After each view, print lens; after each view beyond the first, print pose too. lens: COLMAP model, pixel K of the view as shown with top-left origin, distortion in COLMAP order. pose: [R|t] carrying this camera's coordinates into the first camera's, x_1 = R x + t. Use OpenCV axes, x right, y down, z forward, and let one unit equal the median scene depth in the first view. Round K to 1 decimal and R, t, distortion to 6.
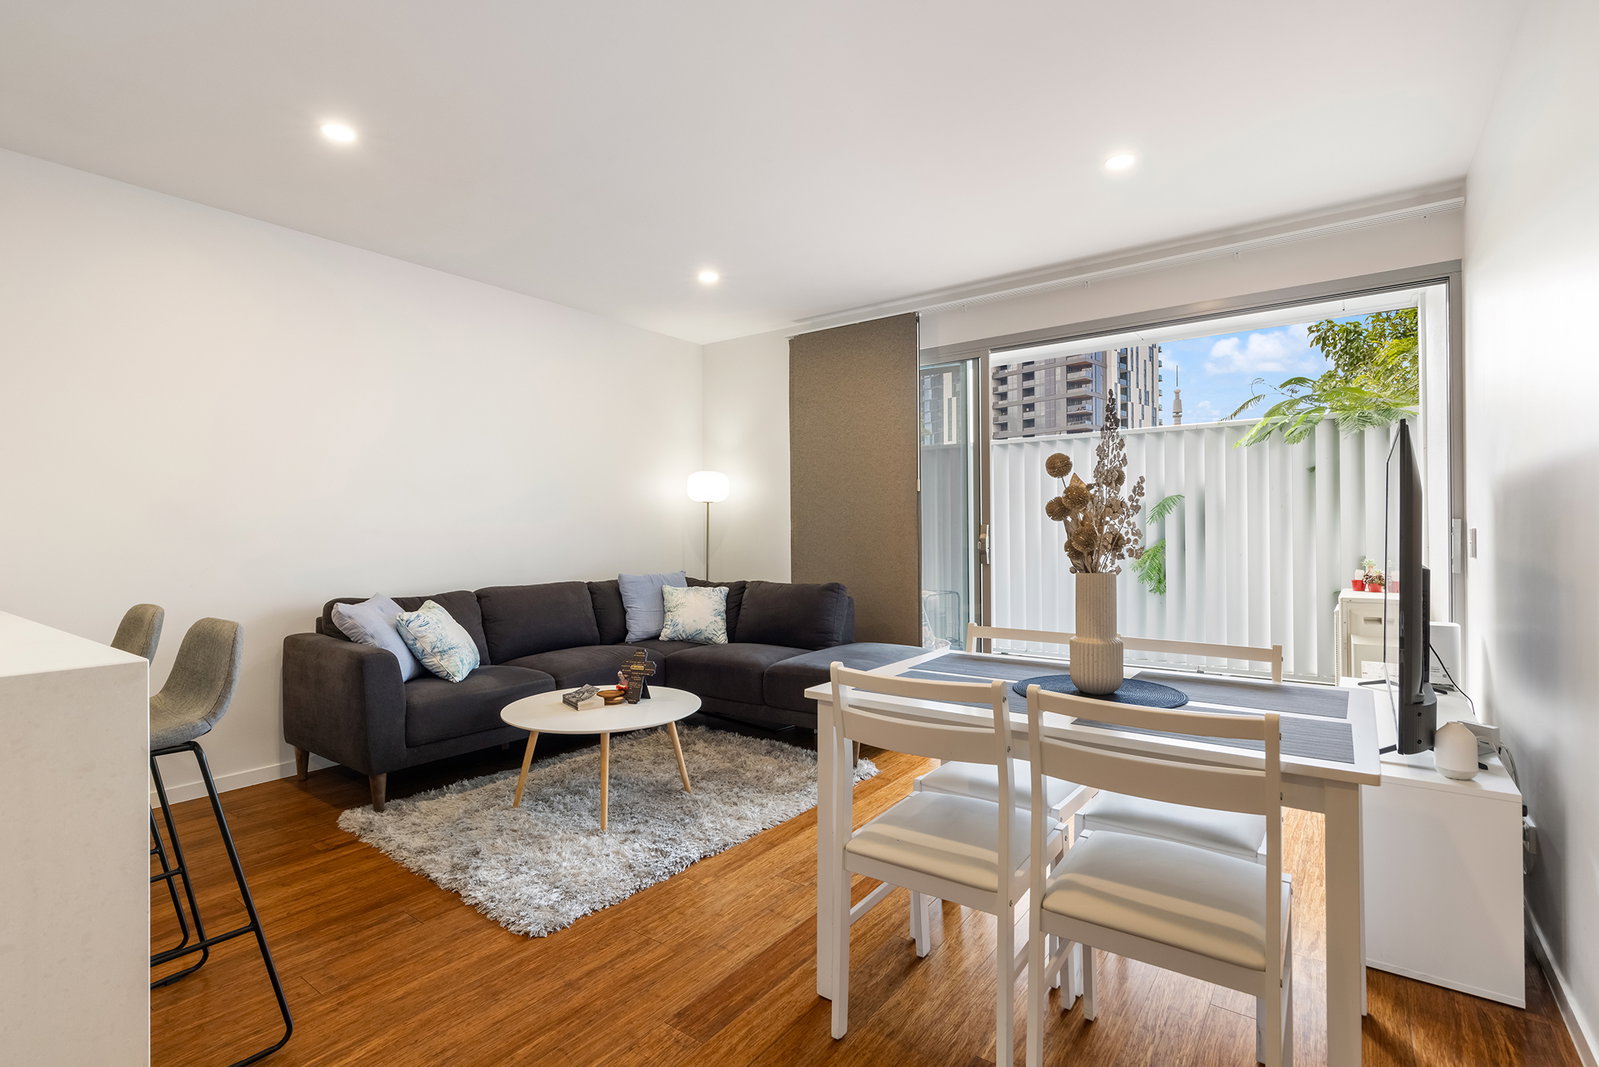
lens RADIAL K [[739.5, 0, 790.3], [0, 739.5, 526.7], [0, 0, 1]] dist [-0.000540, -0.000443]
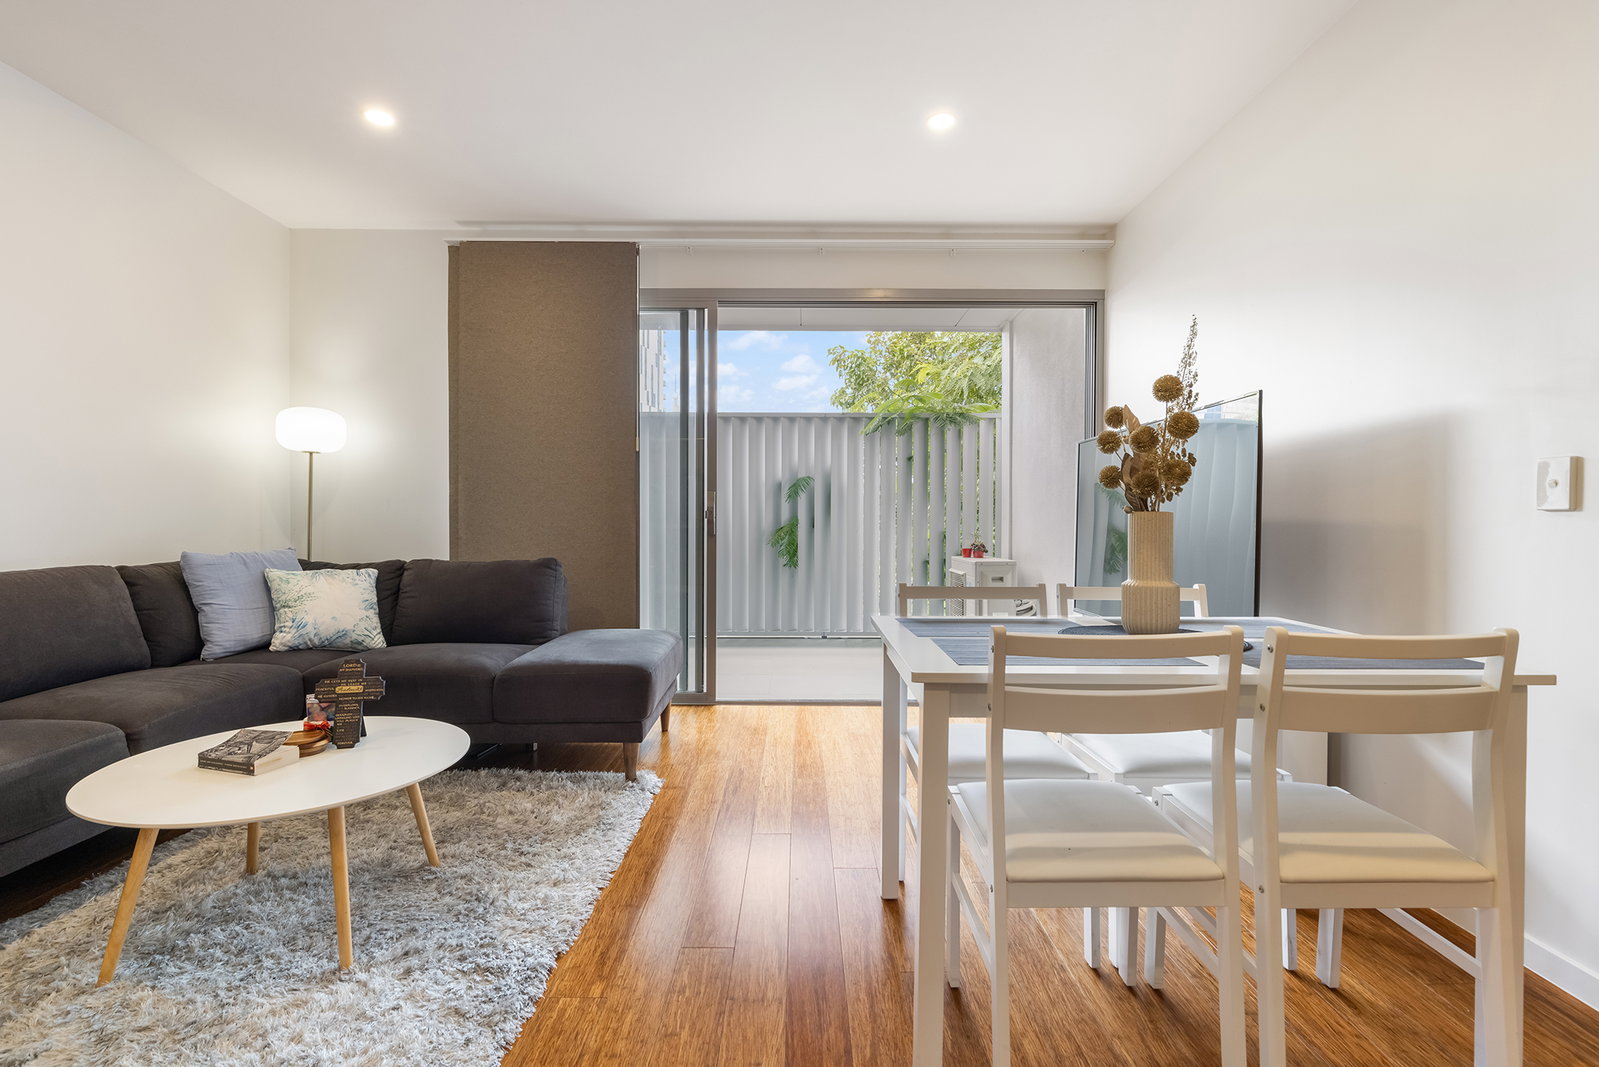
lens RADIAL K [[739.5, 0, 790.3], [0, 739.5, 526.7], [0, 0, 1]] dist [-0.000540, -0.000443]
pose [[0.804902, 0.006413, 0.593373, -0.196241], [-0.014529, 0.999855, 0.008903, 0.030152], [-0.593230, -0.015787, 0.804878, 0.198373]]
